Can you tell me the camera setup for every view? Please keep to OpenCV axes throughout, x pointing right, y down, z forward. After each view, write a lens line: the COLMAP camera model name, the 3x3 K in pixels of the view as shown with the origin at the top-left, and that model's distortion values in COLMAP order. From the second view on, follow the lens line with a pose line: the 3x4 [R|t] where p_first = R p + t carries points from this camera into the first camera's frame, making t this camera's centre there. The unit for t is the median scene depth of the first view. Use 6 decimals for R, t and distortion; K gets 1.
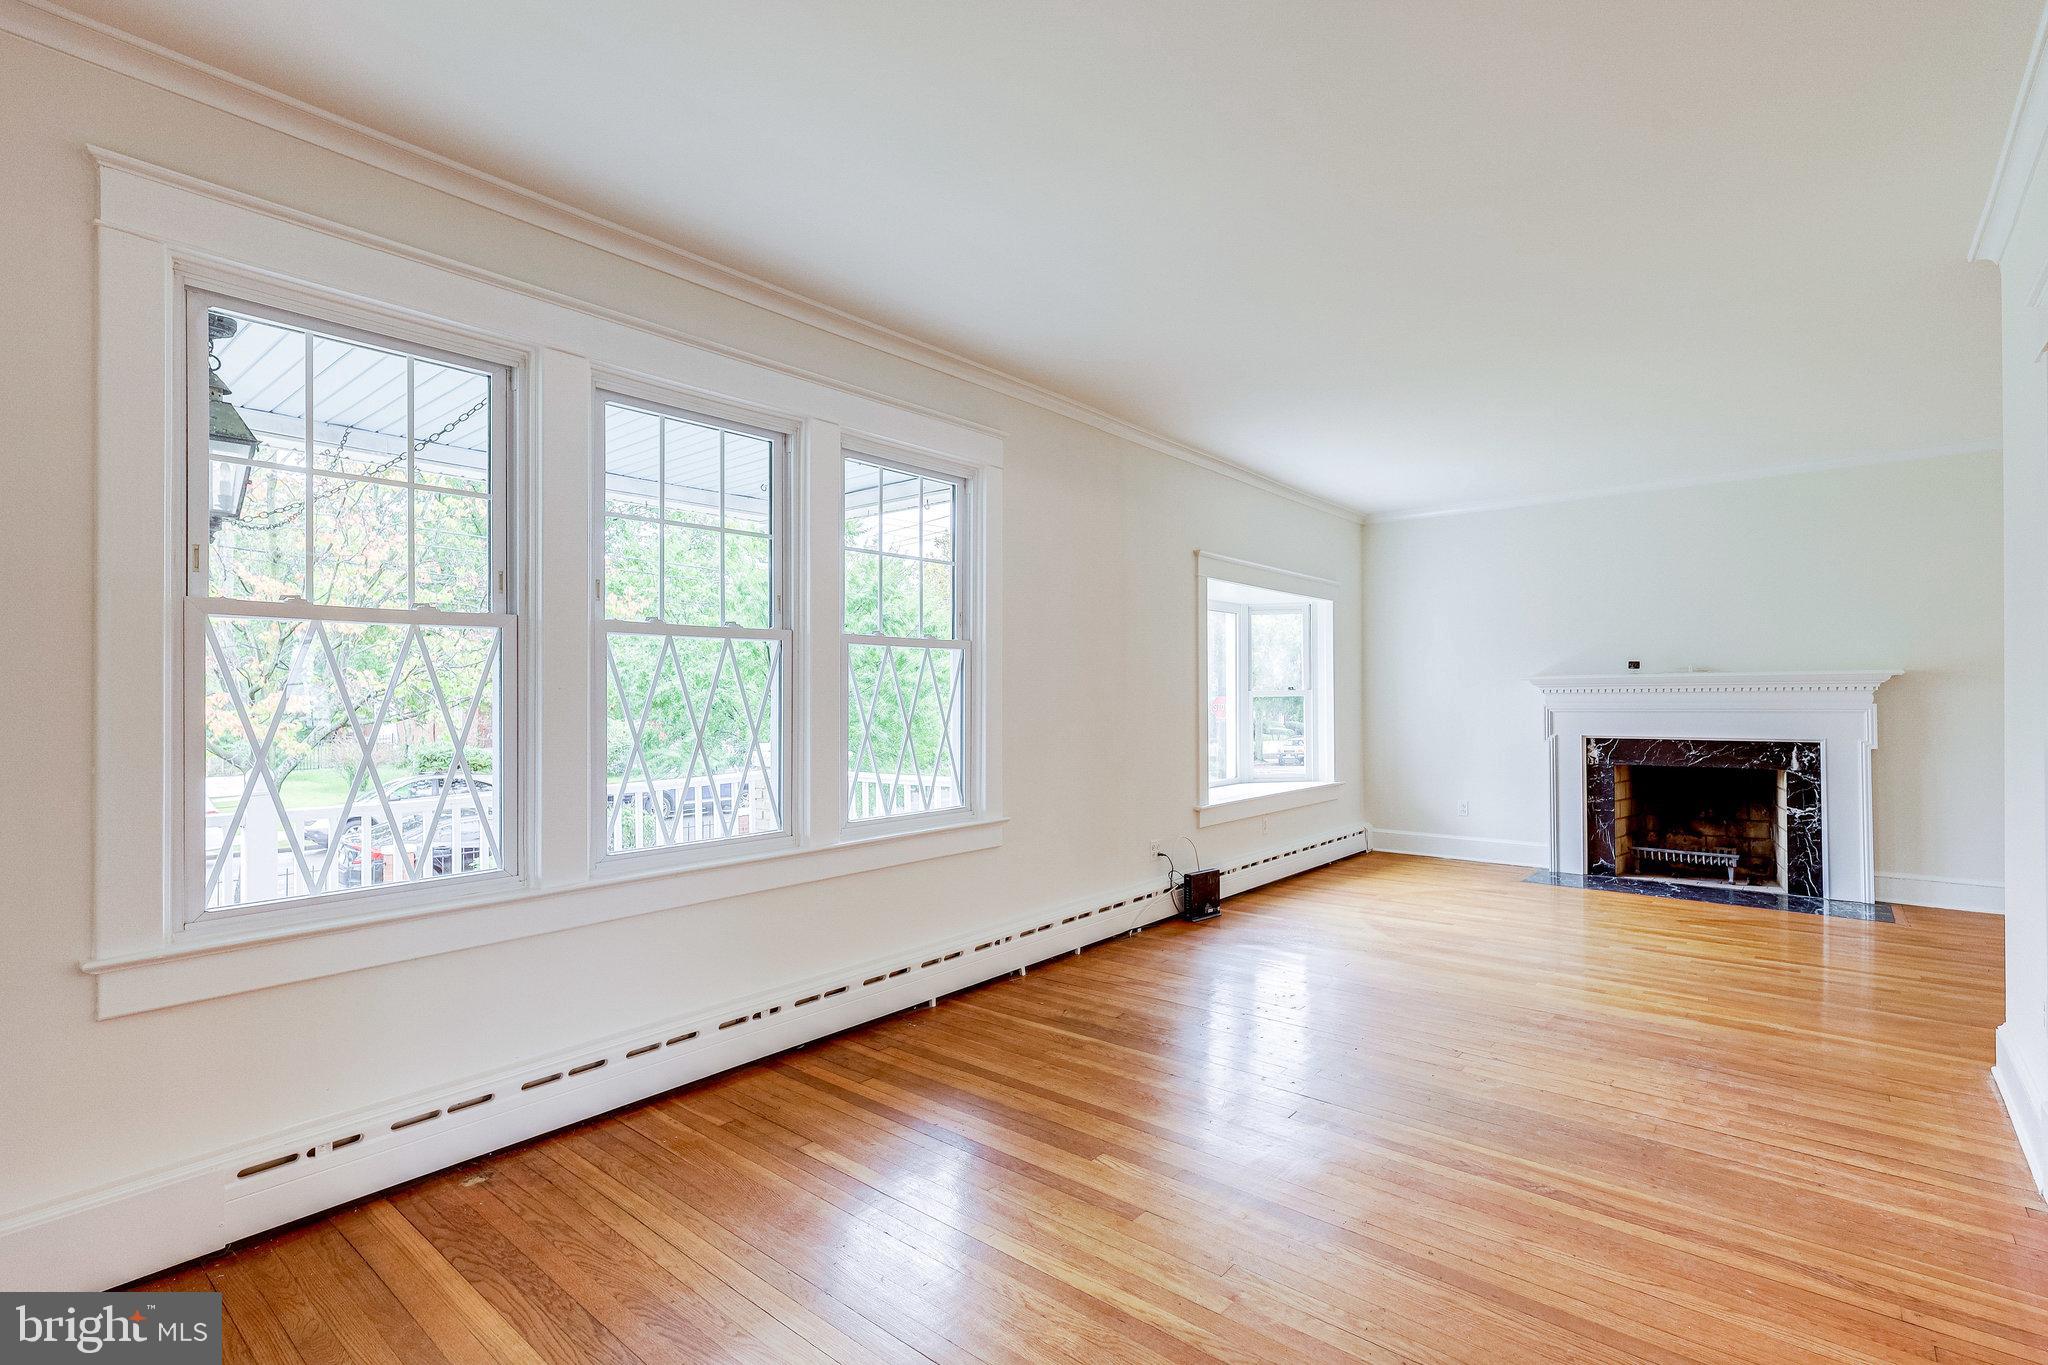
lens RADIAL K [[965.2, 0, 1014.8], [0, 965.2, 673.7], [0, 0, 1]] dist [0.012665, 0.000000]
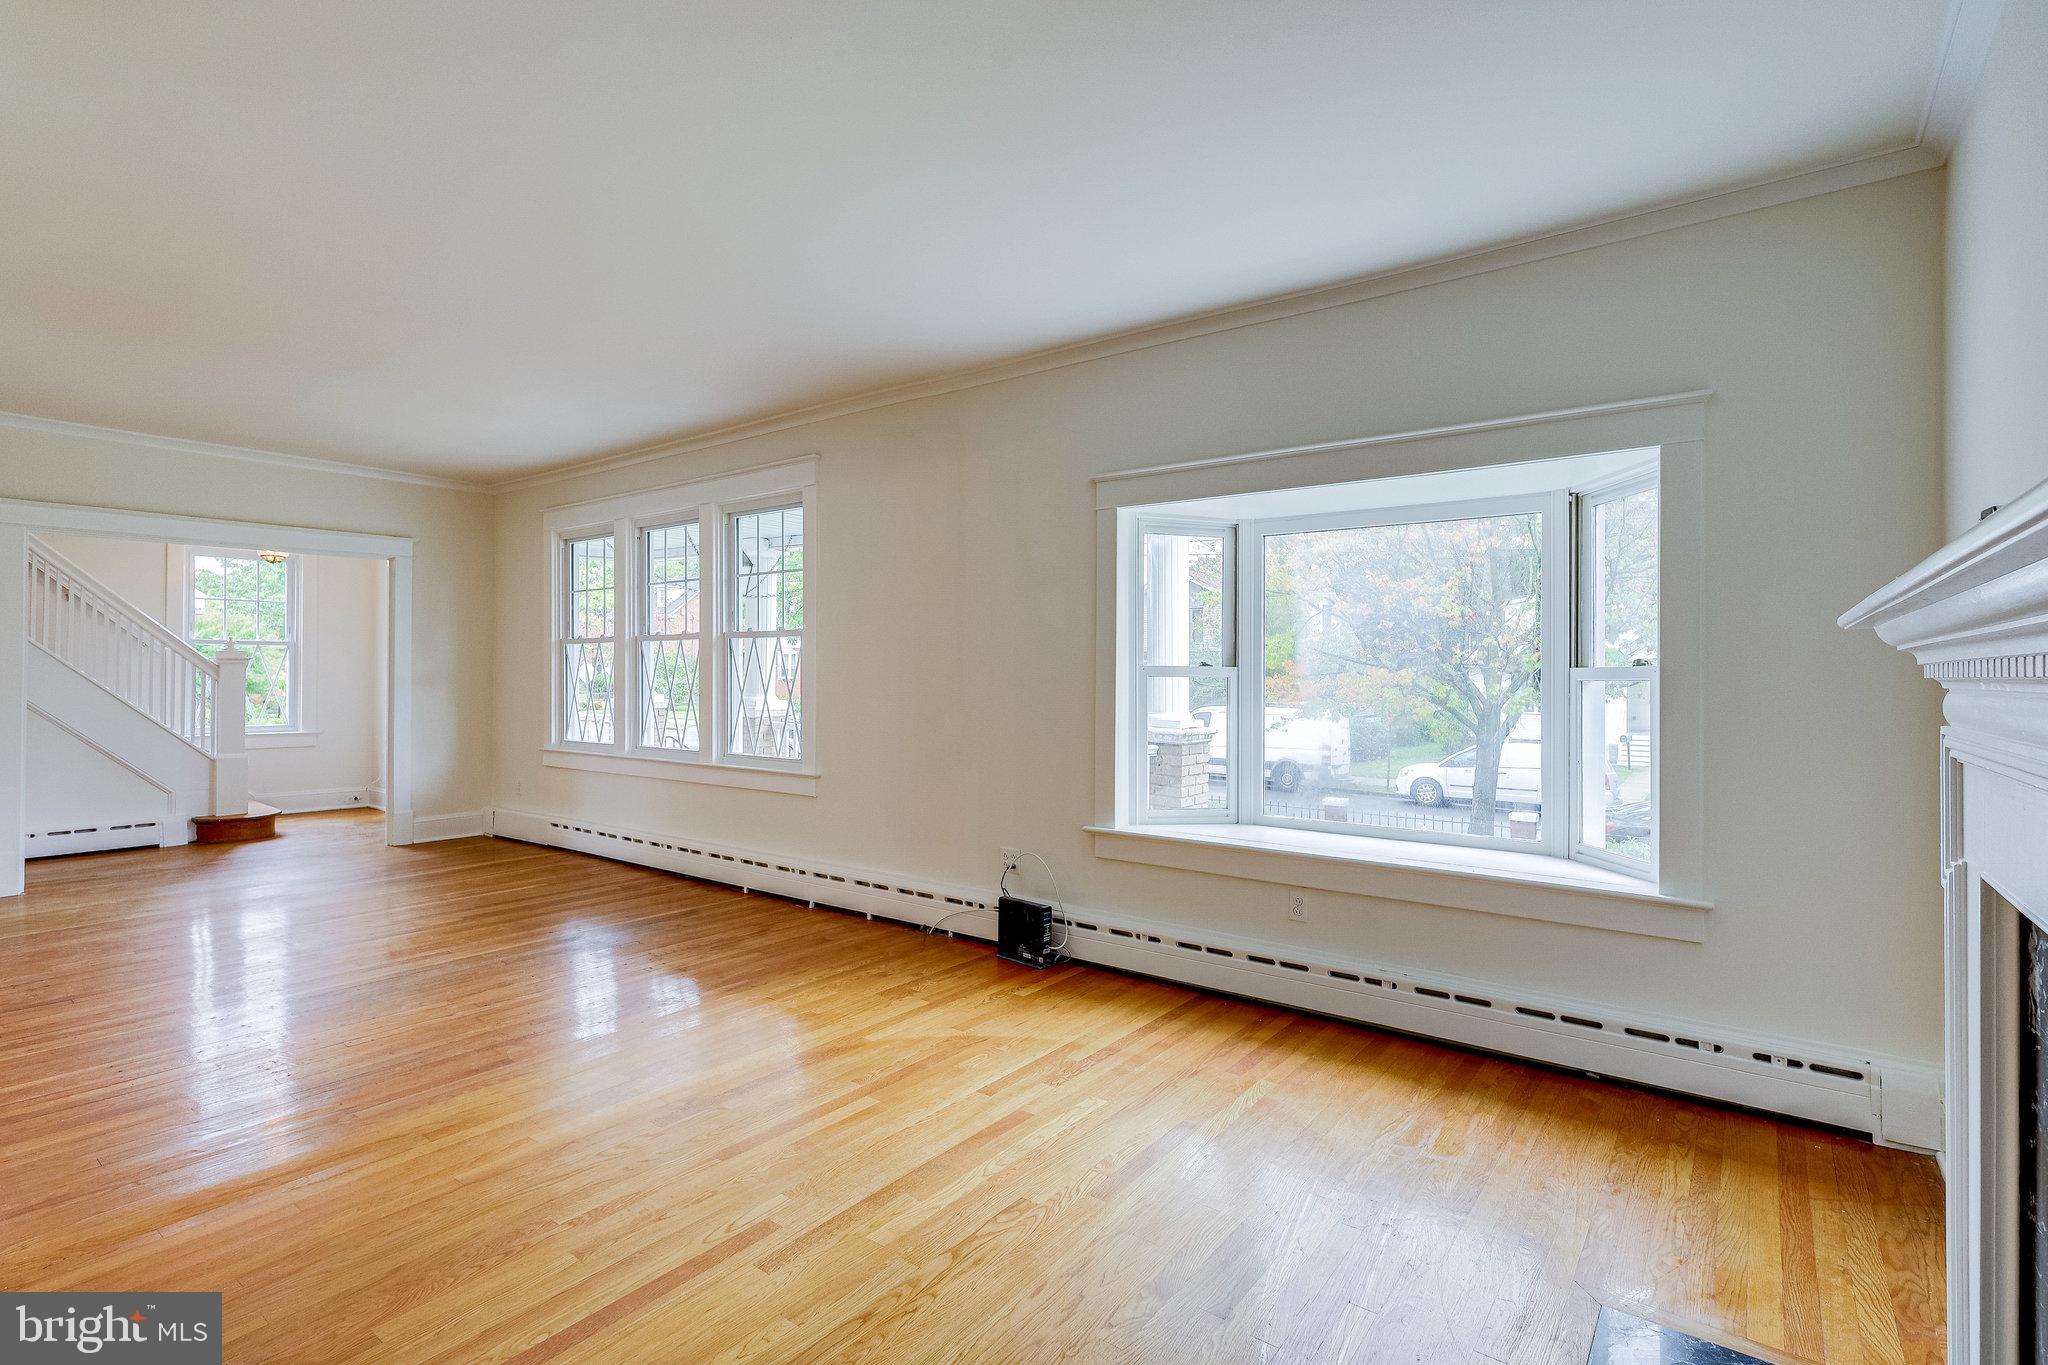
lens RADIAL K [[965.2, 0, 1014.8], [0, 965.2, 673.7], [0, 0, 1]] dist [0.012665, 0.000000]
pose [[0.044792, -0.004572, -0.998986, 1.330929], [0.009403, 0.999947, -0.004155, 0.033641], [0.998952, -0.009207, 0.044833, 1.317211]]
